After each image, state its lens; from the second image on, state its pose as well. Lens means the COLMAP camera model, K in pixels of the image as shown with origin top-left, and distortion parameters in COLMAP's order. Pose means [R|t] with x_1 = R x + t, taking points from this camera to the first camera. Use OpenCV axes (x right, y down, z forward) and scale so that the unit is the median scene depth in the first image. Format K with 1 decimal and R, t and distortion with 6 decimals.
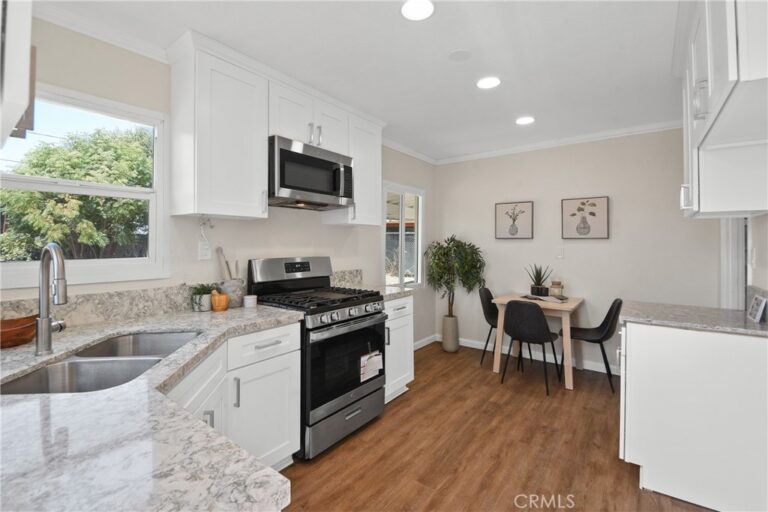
lens RADIAL K [[351.2, 0, 383.6], [0, 351.2, 241.4], [0, 0, 1]] dist [0.000839, -0.000253]
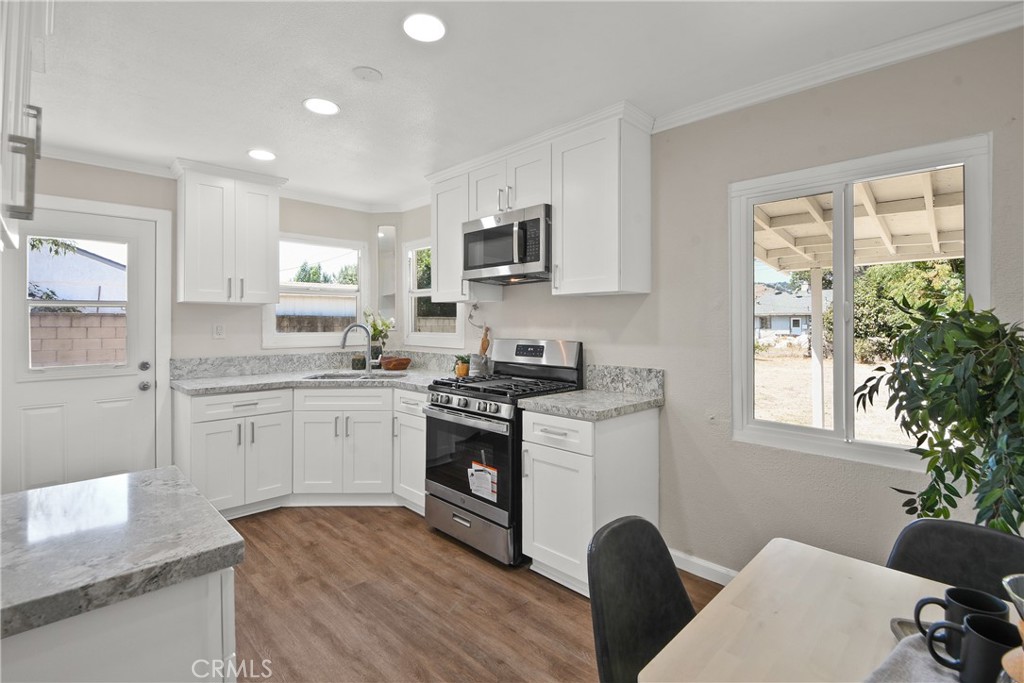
lens RADIAL K [[468.2, 0, 511.4], [0, 468.2, 322.0], [0, 0, 1]] dist [0.000839, -0.000253]
pose [[-0.146426, -0.004314, -0.989212, 1.023682], [0.006513, 0.999965, -0.005325, 0.009634], [0.989200, -0.007222, -0.146393, 1.278840]]
